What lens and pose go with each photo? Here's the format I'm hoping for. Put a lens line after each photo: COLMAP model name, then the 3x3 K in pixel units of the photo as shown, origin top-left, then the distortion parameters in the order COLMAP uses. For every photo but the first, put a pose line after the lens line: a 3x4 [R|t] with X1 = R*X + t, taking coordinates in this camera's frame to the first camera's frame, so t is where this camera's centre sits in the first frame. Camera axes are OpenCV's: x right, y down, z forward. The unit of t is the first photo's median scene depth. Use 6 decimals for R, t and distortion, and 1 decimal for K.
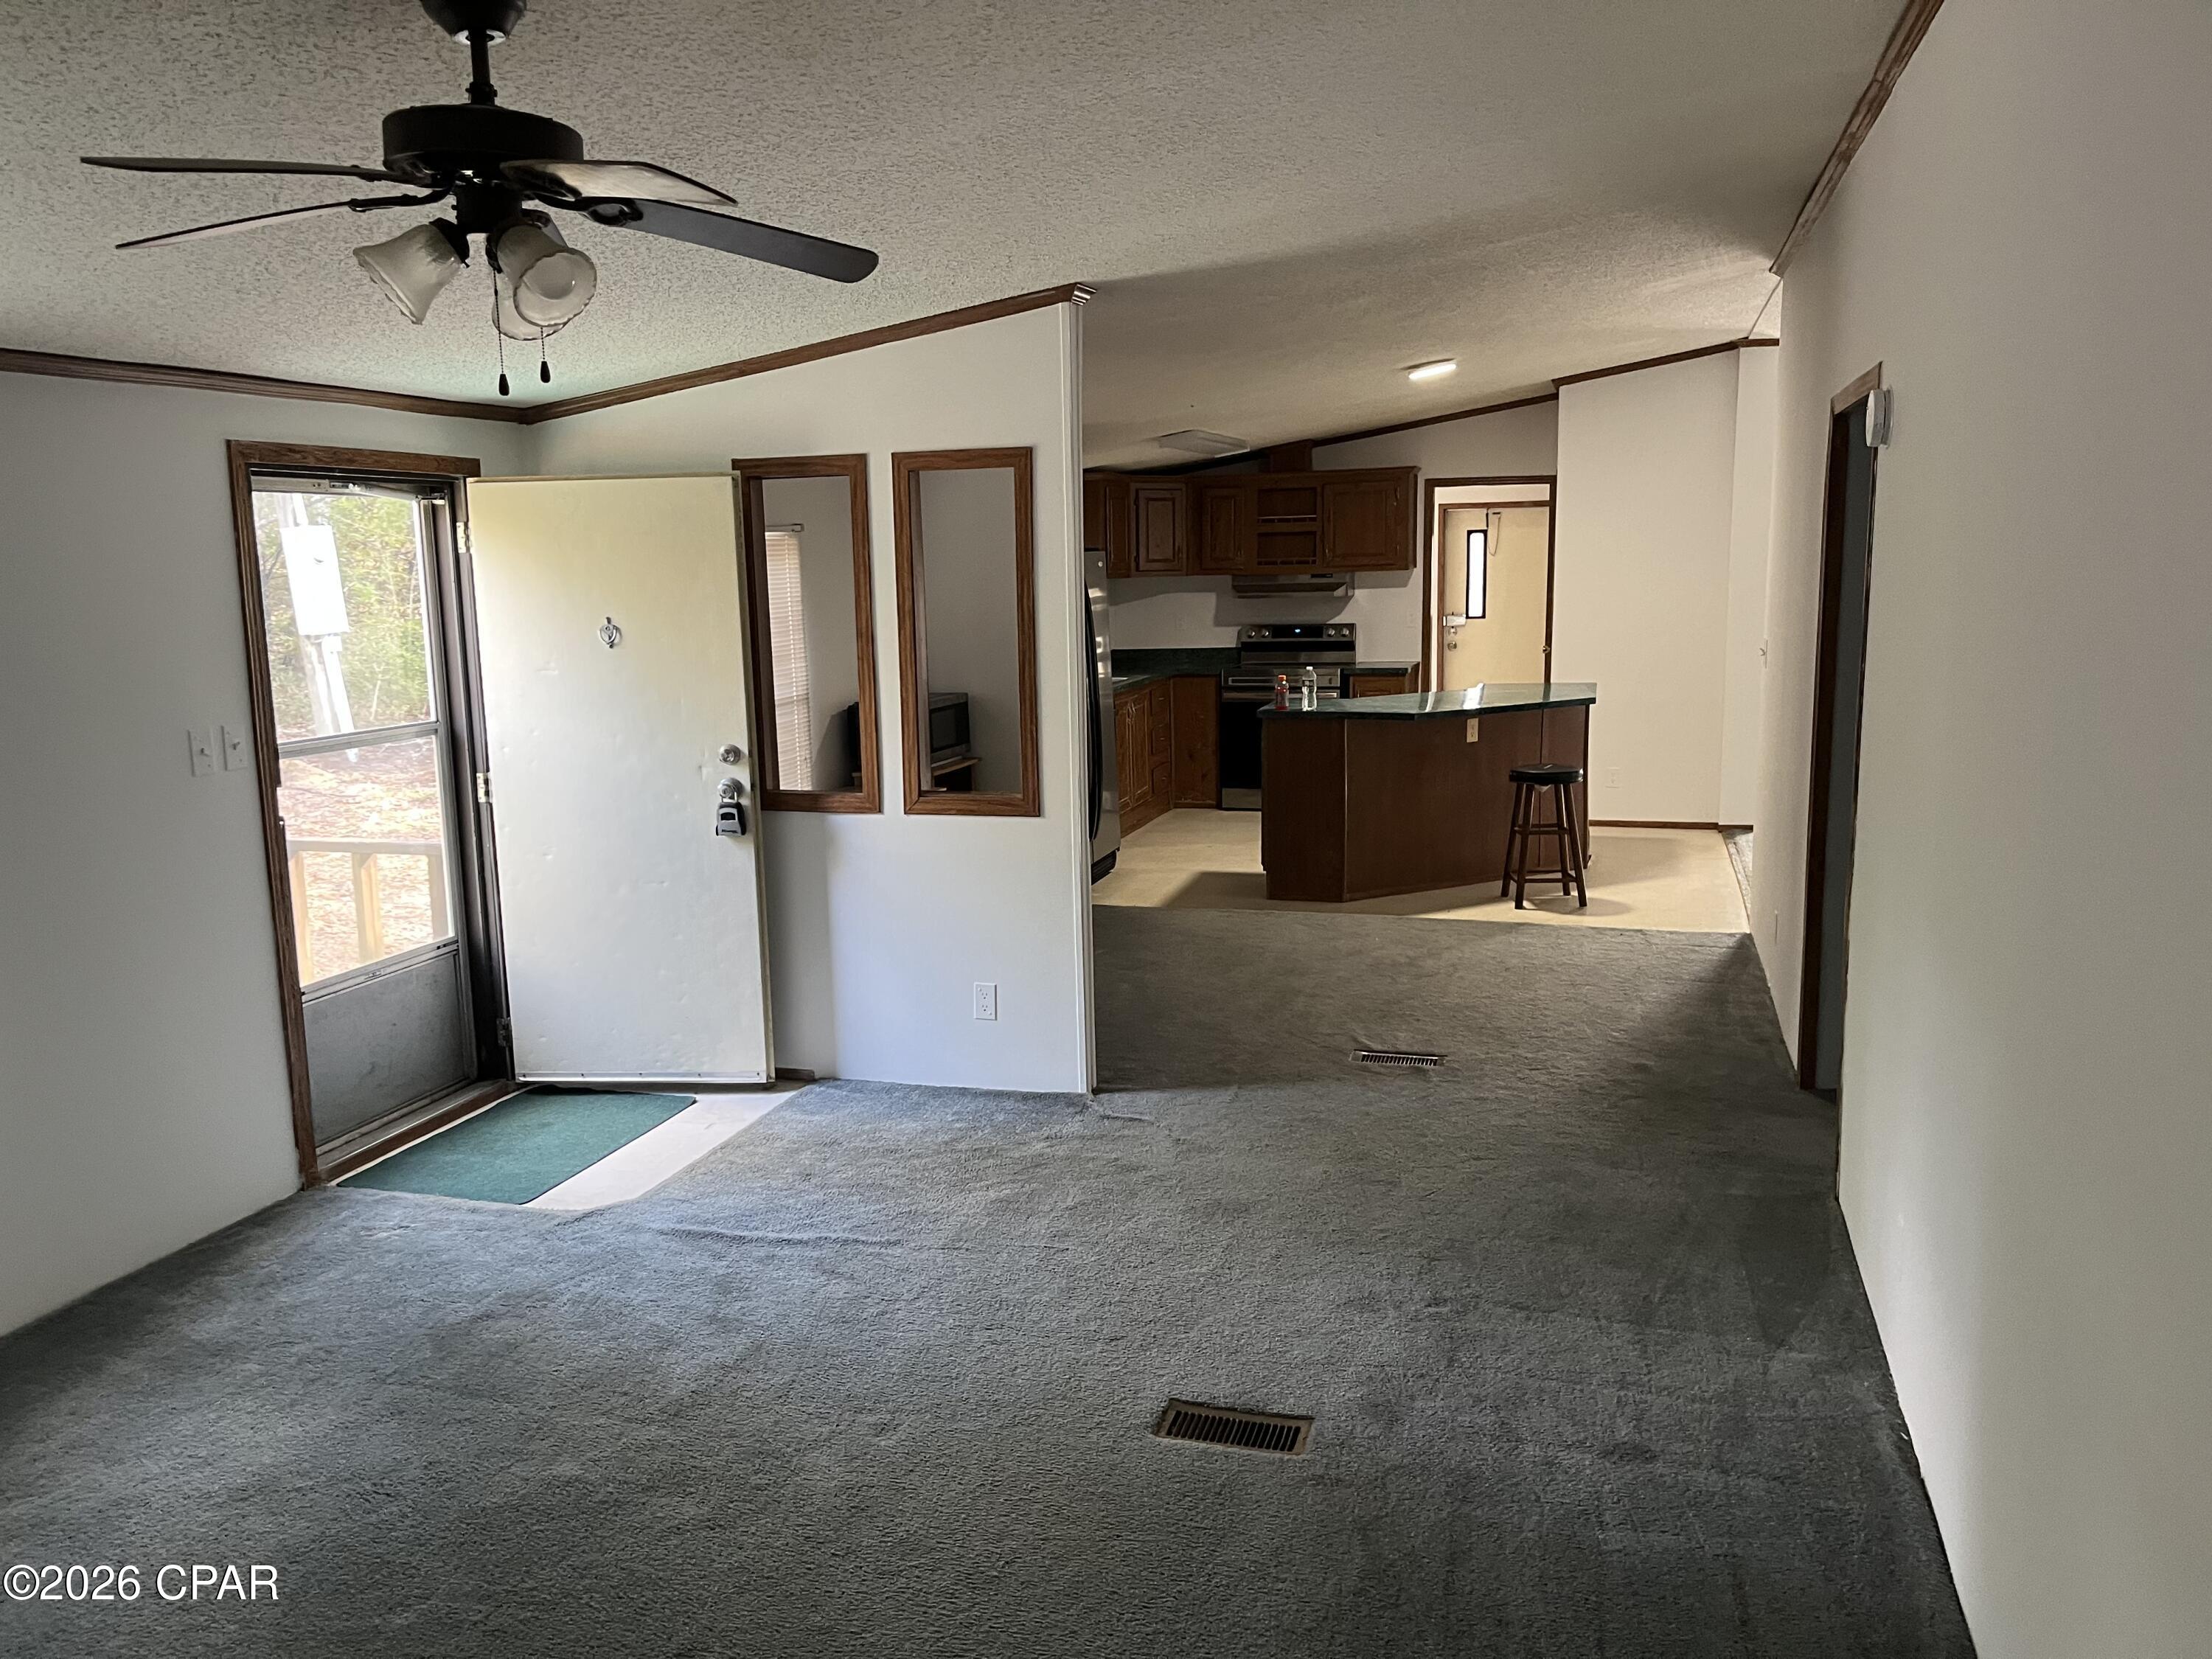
lens RADIAL K [[1662.1, 0, 1093.9], [0, 1662.1, 833.6], [0, 0, 1]] dist [0.040760, -0.054926]
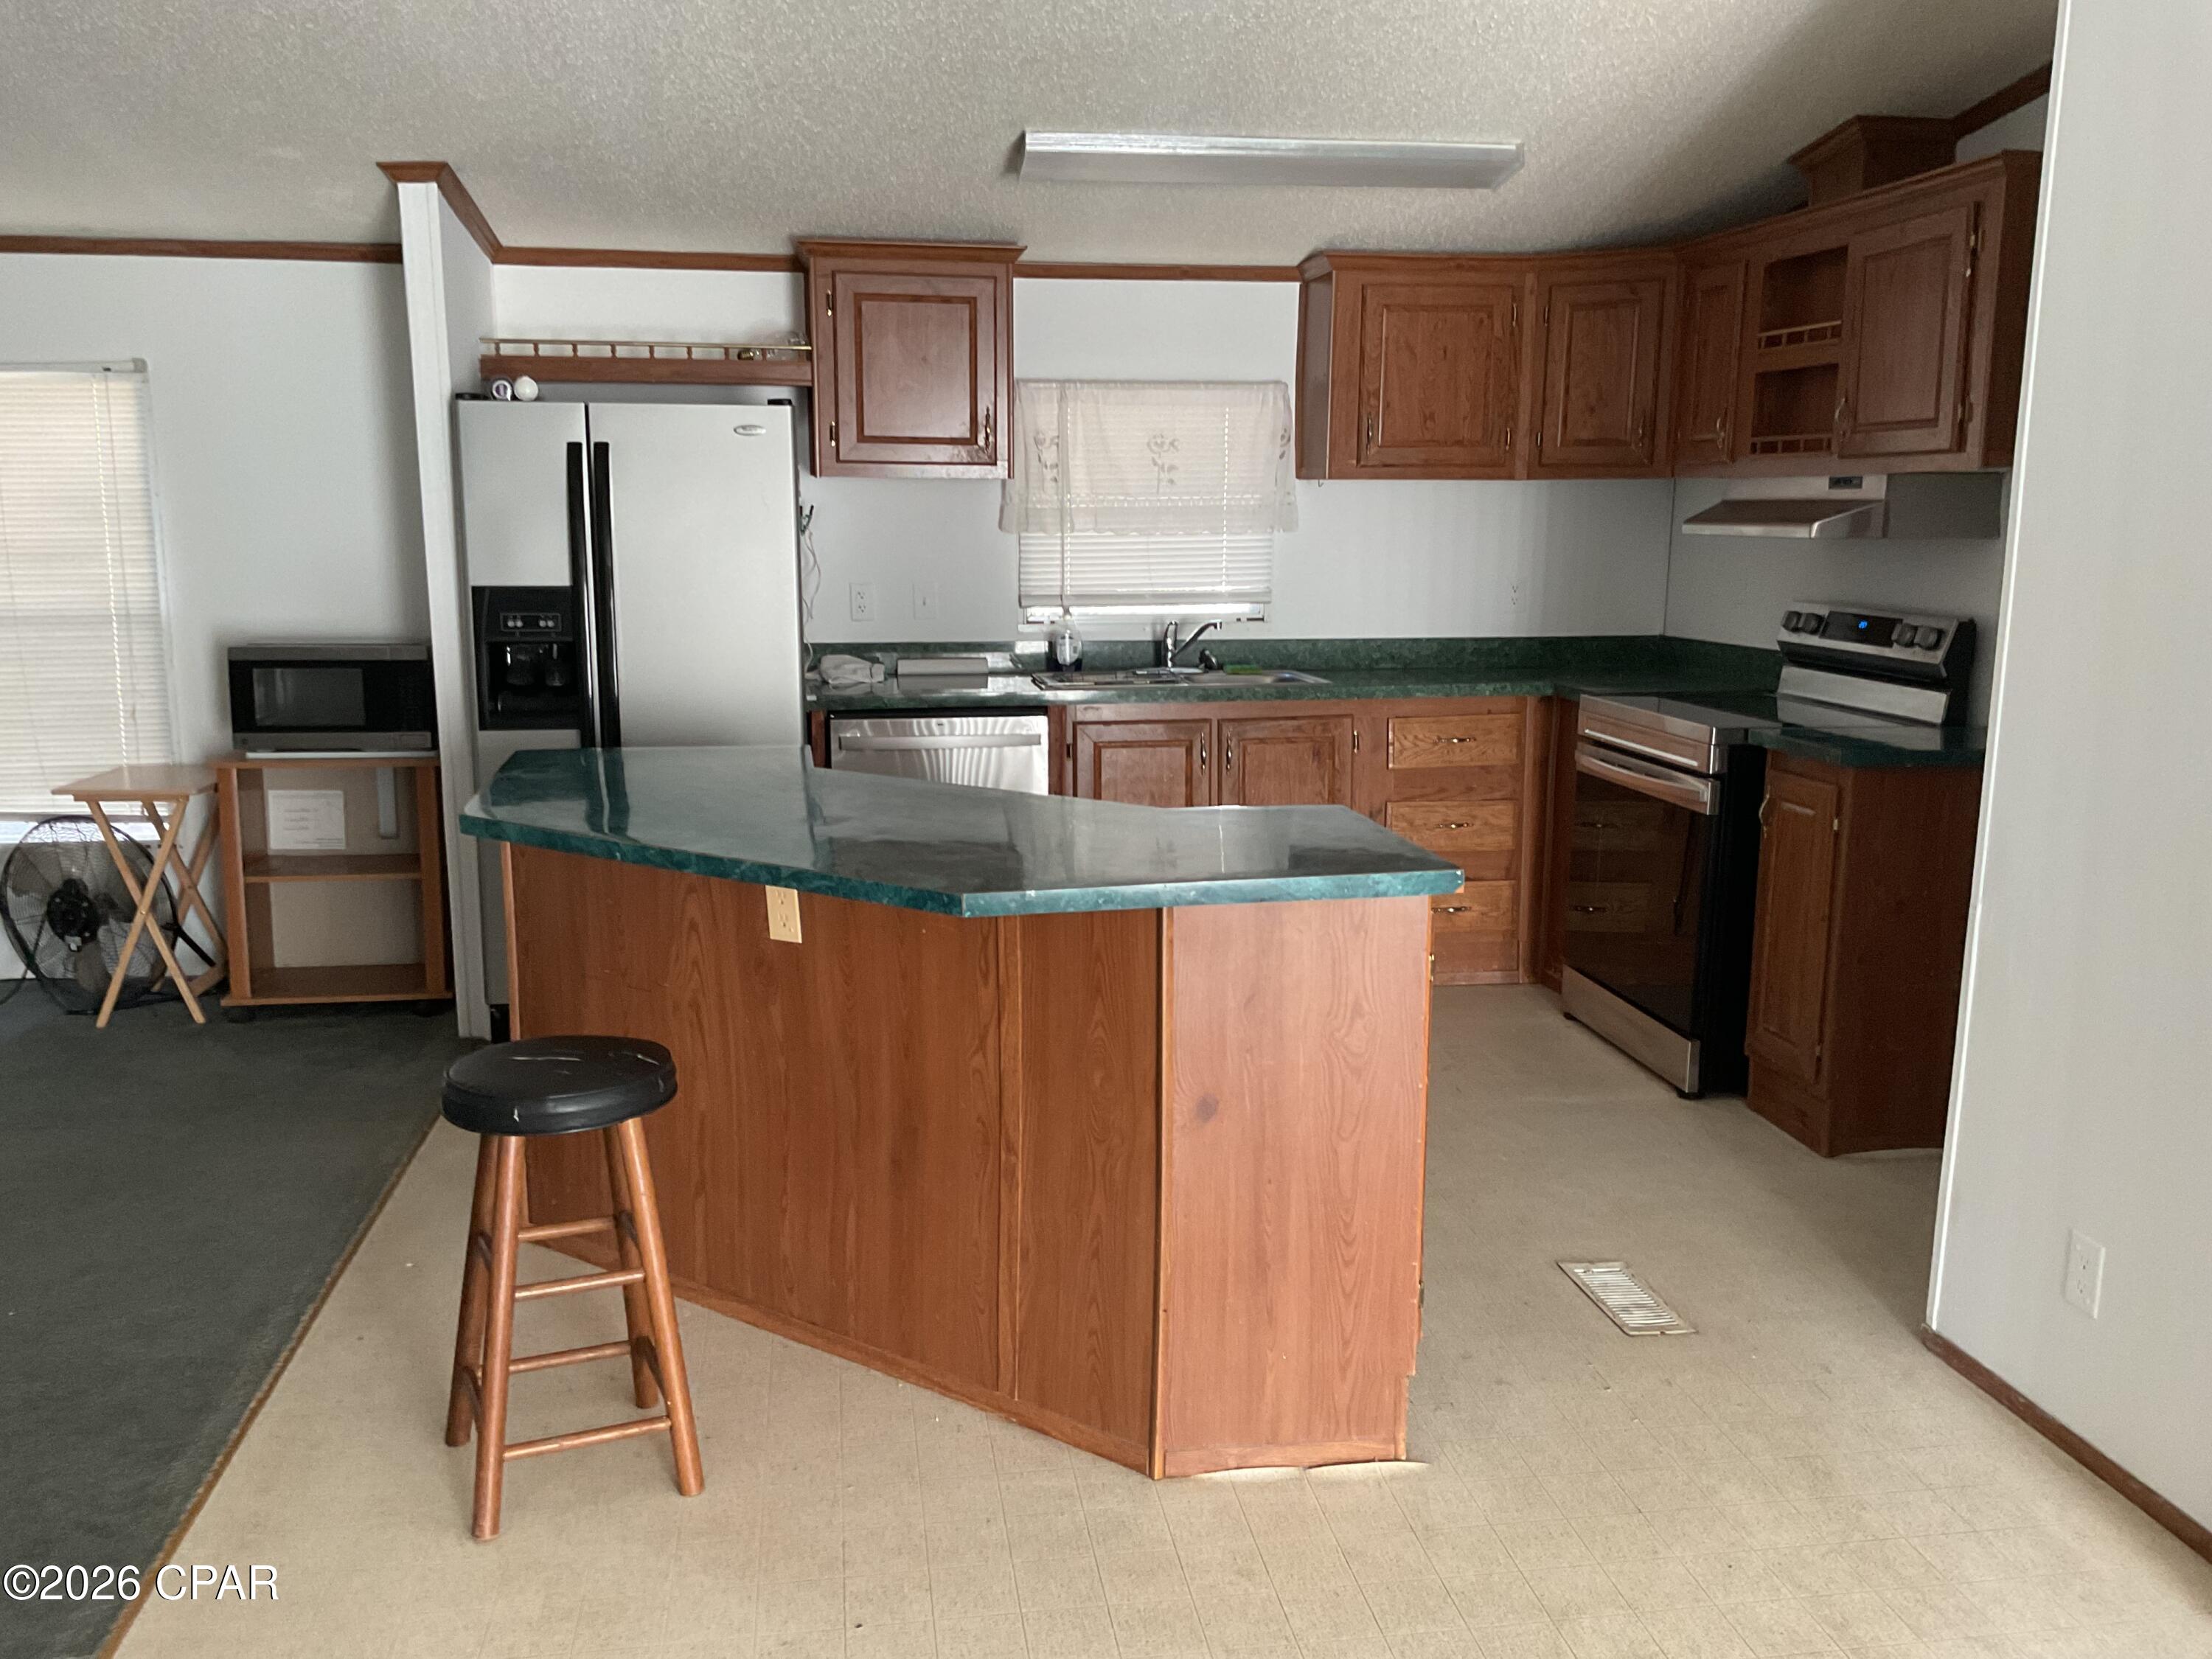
lens RADIAL K [[1814.5, 0, 1106.0], [0, 1814.5, 829.5], [0, 0, 1]] dist [0.113417, -0.250340]
pose [[0.439124, 0.185961, -0.878970, 0.438773], [-0.161772, 0.978720, 0.126246, -0.103134], [0.883742, 0.086755, 0.459863, 0.666864]]
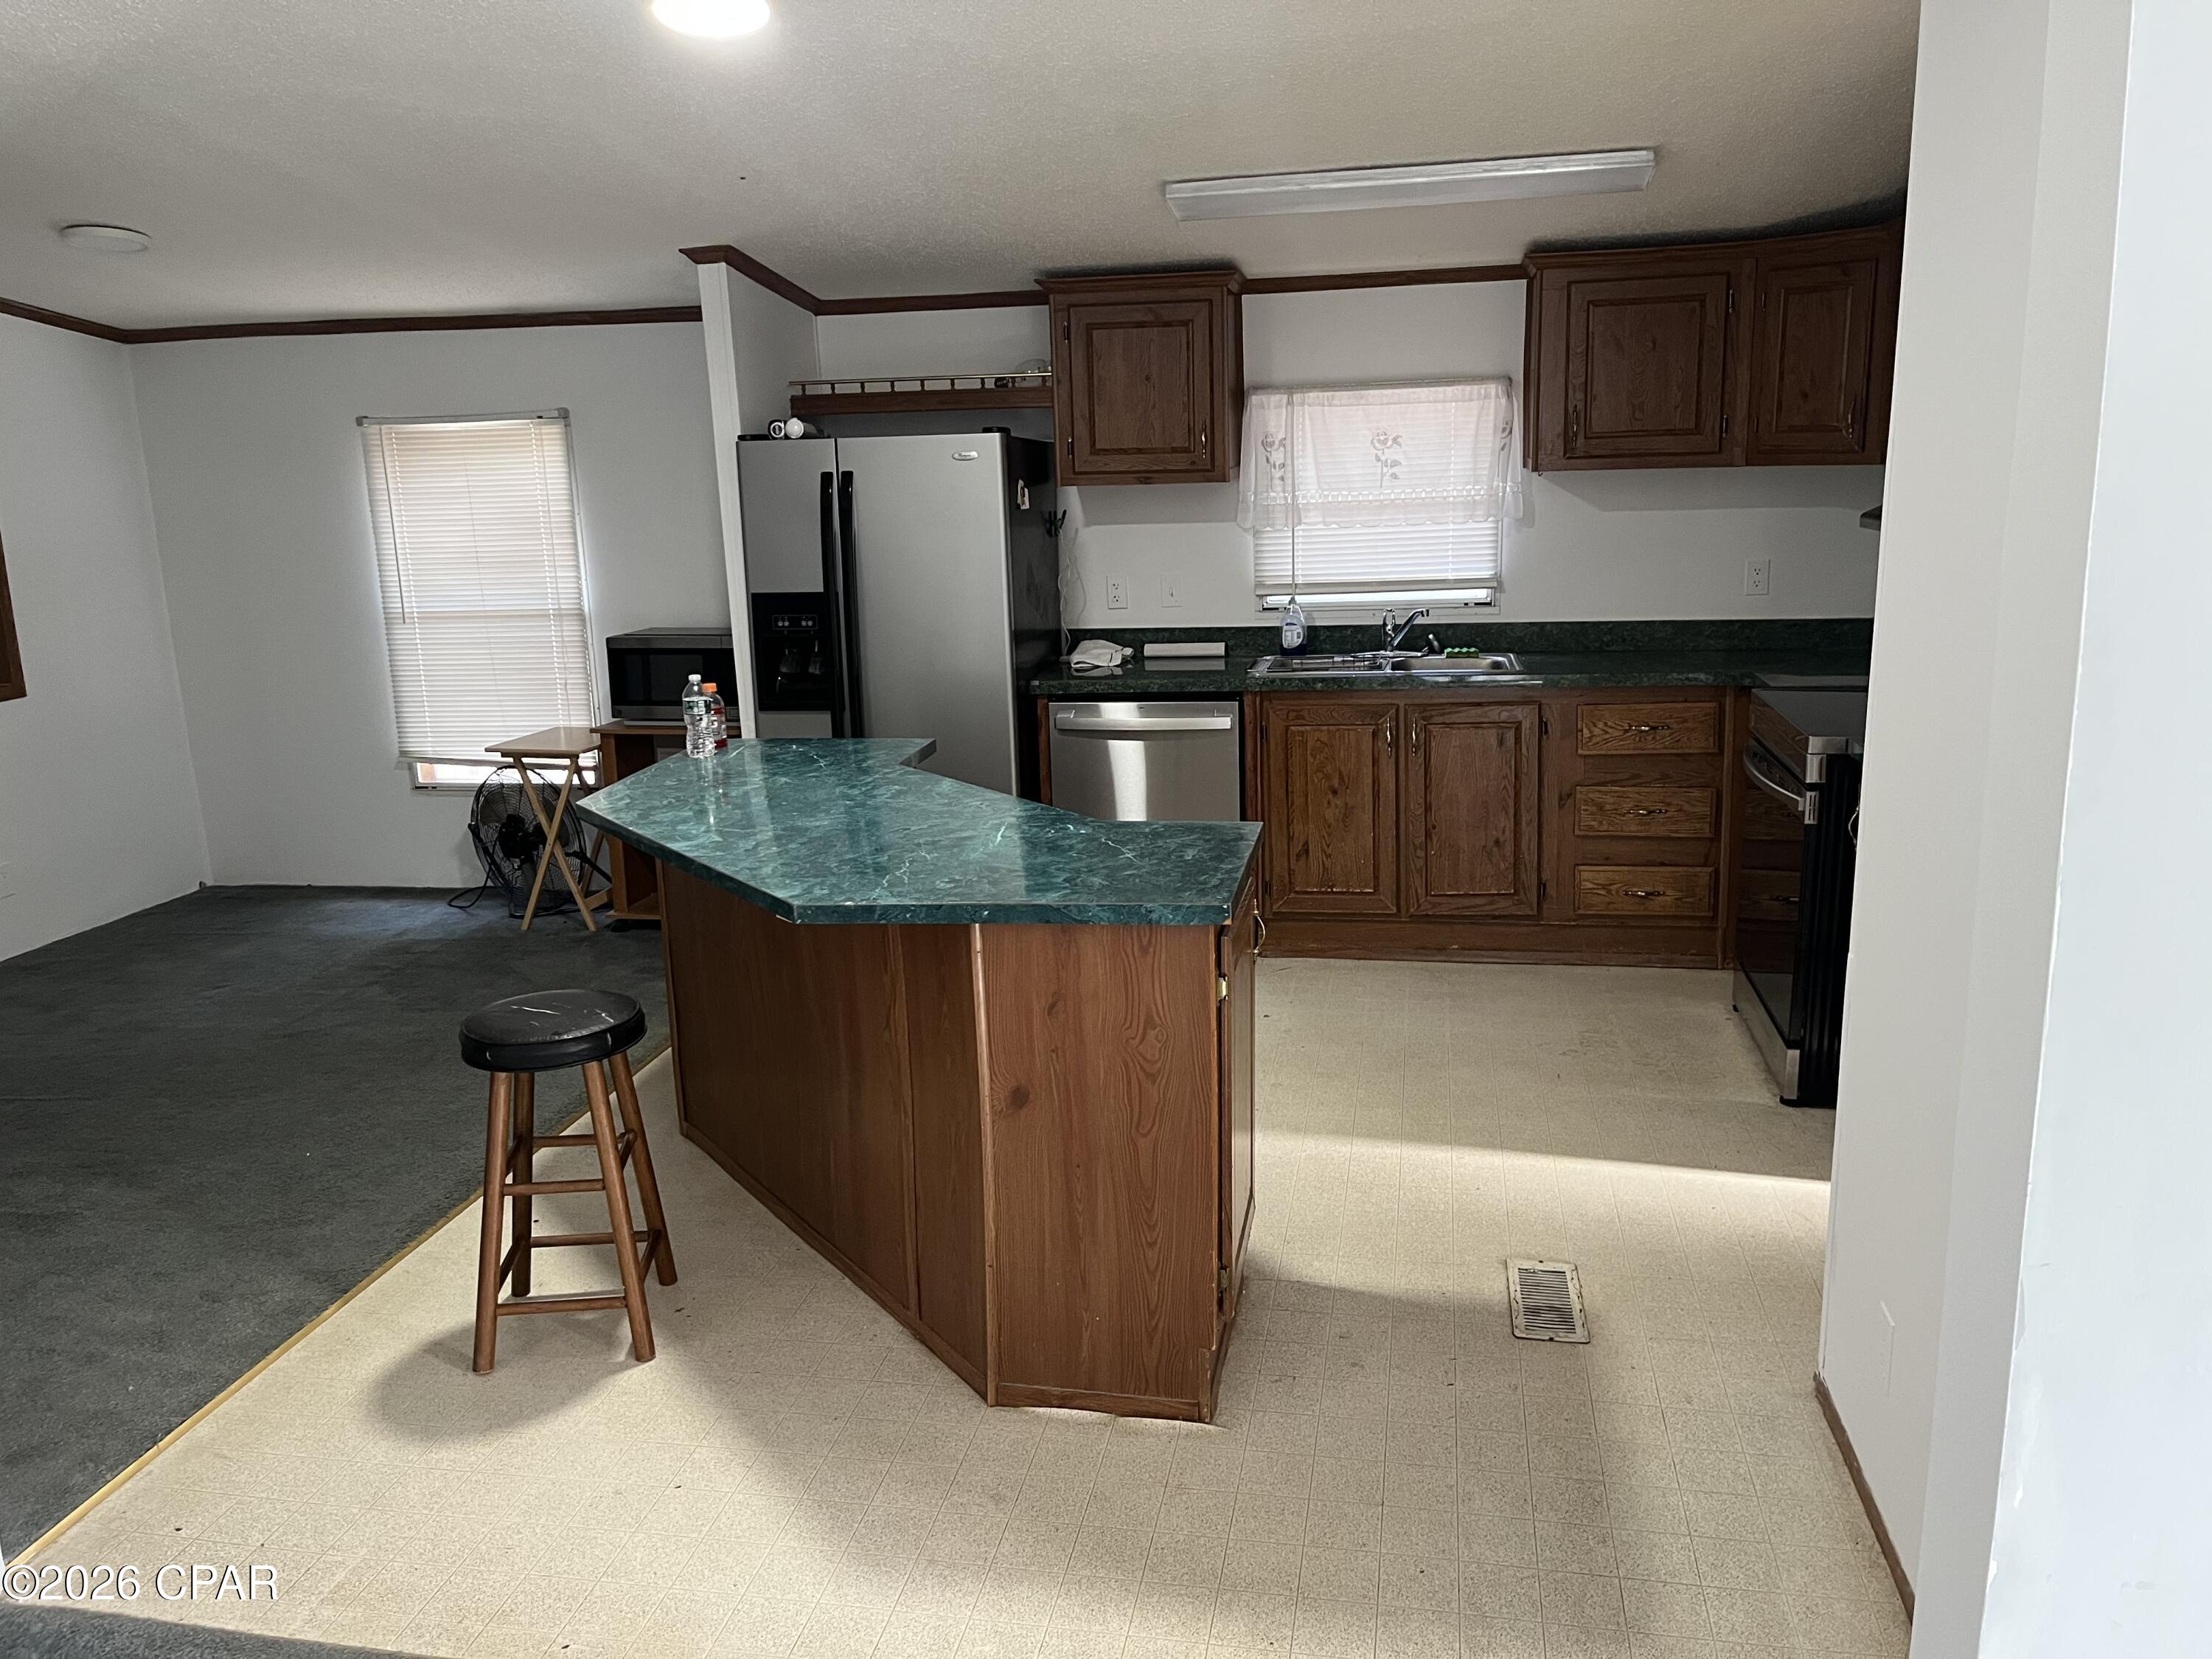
lens RADIAL K [[1684.2, 0, 1115.6], [0, 1684.2, 806.1], [0, 0, 1]] dist [0.033268, -0.067299]
pose [[0.115494, 0.228889, -0.966577, 0.478862], [-0.134494, 0.967731, 0.213092, -0.138573], [0.984161, 0.105388, 0.142551, 0.768277]]
